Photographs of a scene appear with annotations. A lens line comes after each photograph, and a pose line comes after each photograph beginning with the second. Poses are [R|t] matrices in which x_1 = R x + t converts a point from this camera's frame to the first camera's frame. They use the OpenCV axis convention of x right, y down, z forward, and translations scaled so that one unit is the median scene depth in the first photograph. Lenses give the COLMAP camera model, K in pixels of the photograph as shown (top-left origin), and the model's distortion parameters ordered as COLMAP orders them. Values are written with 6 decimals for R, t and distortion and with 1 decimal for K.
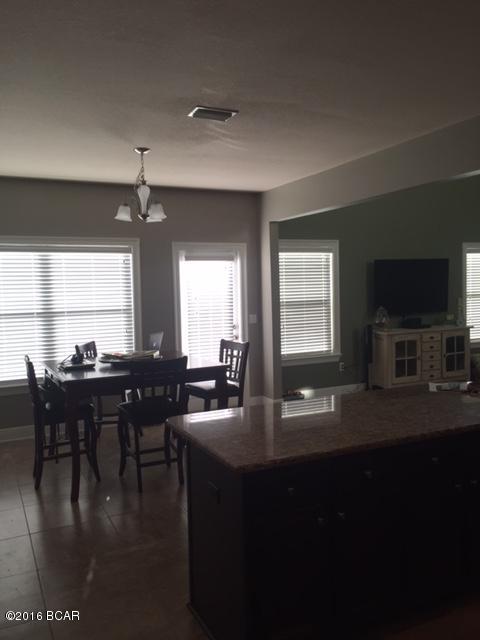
lens RADIAL K [[561.3, 0, 240.4], [0, 561.3, 309.2], [0, 0, 1]] dist [0.088757, -0.000189]
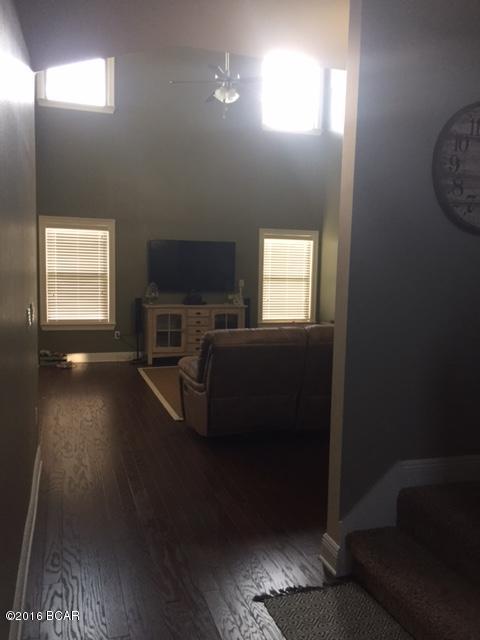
lens RADIAL K [[561.3, 0, 240.4], [0, 561.3, 309.2], [0, 0, 1]] dist [0.088757, -0.000189]
pose [[0.990187, 0.057405, -0.127417, 0.572257], [-0.053601, 0.998014, 0.033091, 0.002030], [0.129064, -0.025936, 0.991297, -0.065898]]
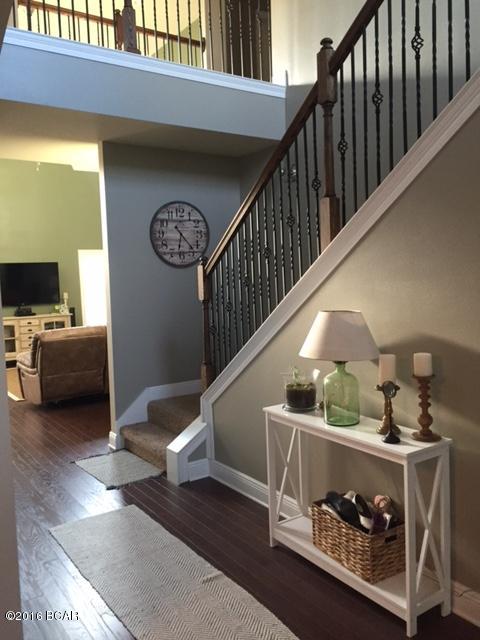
lens RADIAL K [[561.3, 0, 240.4], [0, 561.3, 309.2], [0, 0, 1]] dist [0.088757, -0.000189]
pose [[0.988329, -0.017920, 0.151278, 0.644295], [0.014754, 0.999649, 0.022025, -0.004291], [-0.151619, -0.019536, 0.988246, -0.402043]]
